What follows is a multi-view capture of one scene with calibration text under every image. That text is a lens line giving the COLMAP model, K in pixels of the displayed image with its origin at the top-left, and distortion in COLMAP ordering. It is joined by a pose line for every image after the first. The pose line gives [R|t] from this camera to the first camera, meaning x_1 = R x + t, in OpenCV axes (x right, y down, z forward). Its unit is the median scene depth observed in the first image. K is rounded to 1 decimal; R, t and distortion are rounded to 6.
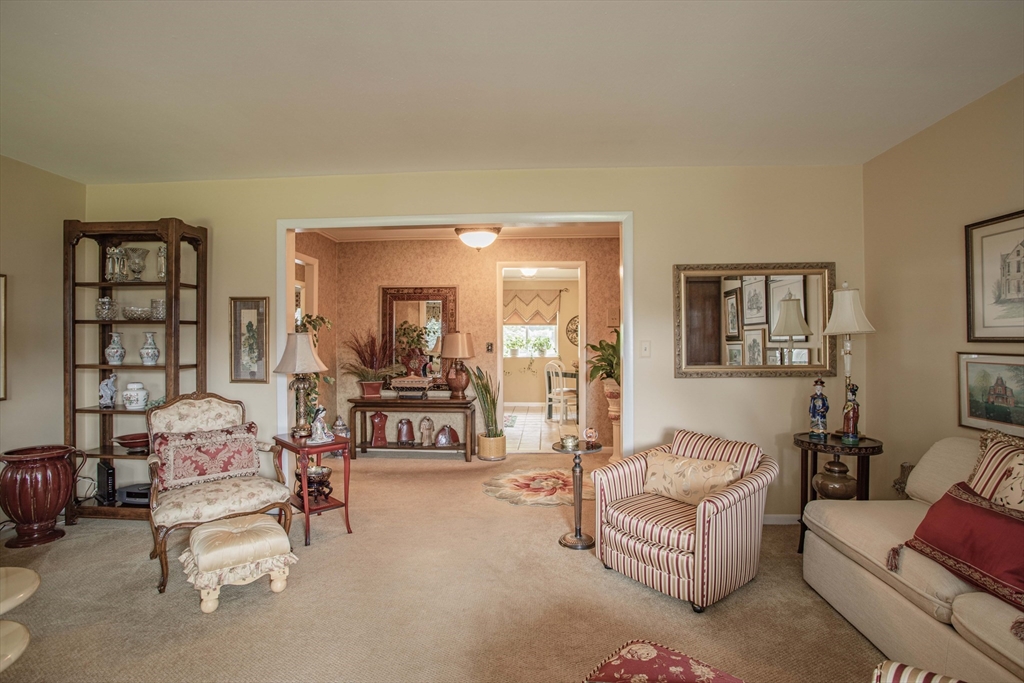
lens RADIAL K [[497.2, 0, 510.9], [0, 497.2, 342.3], [0, 0, 1]] dist [-0.075527, 0.033267]
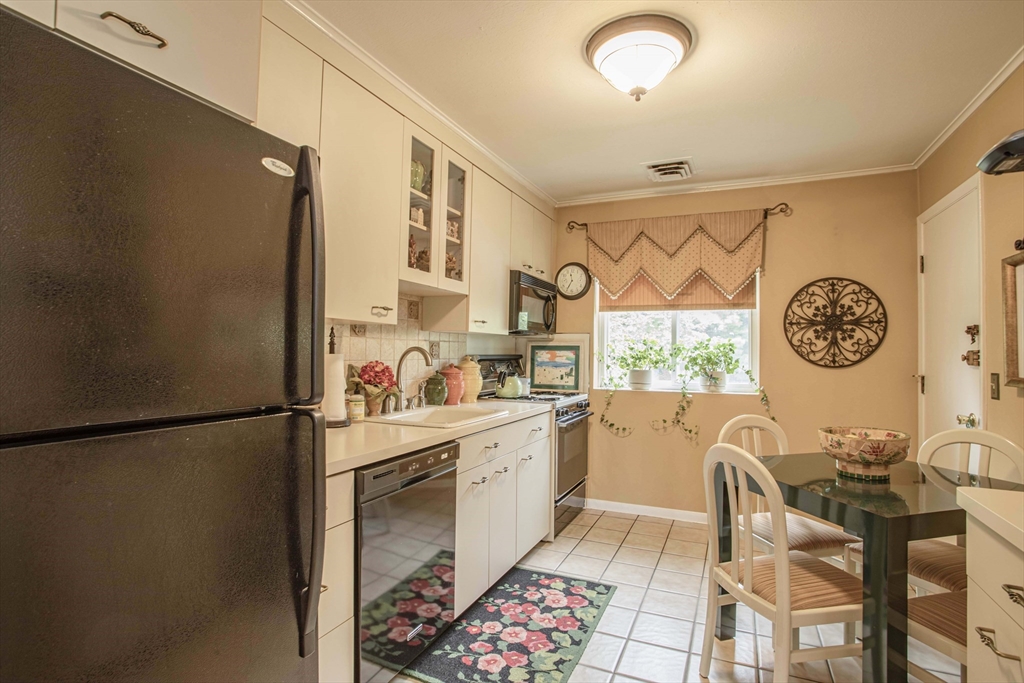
lens RADIAL K [[501.0, 0, 512.0], [0, 501.0, 341.5], [0, 0, 1]] dist [-0.074430, 0.034356]
pose [[0.935831, 0.004137, -0.352425, 0.161551], [-0.012124, 0.999717, -0.020458, 0.000400], [0.352240, 0.023418, 0.935617, 1.841294]]
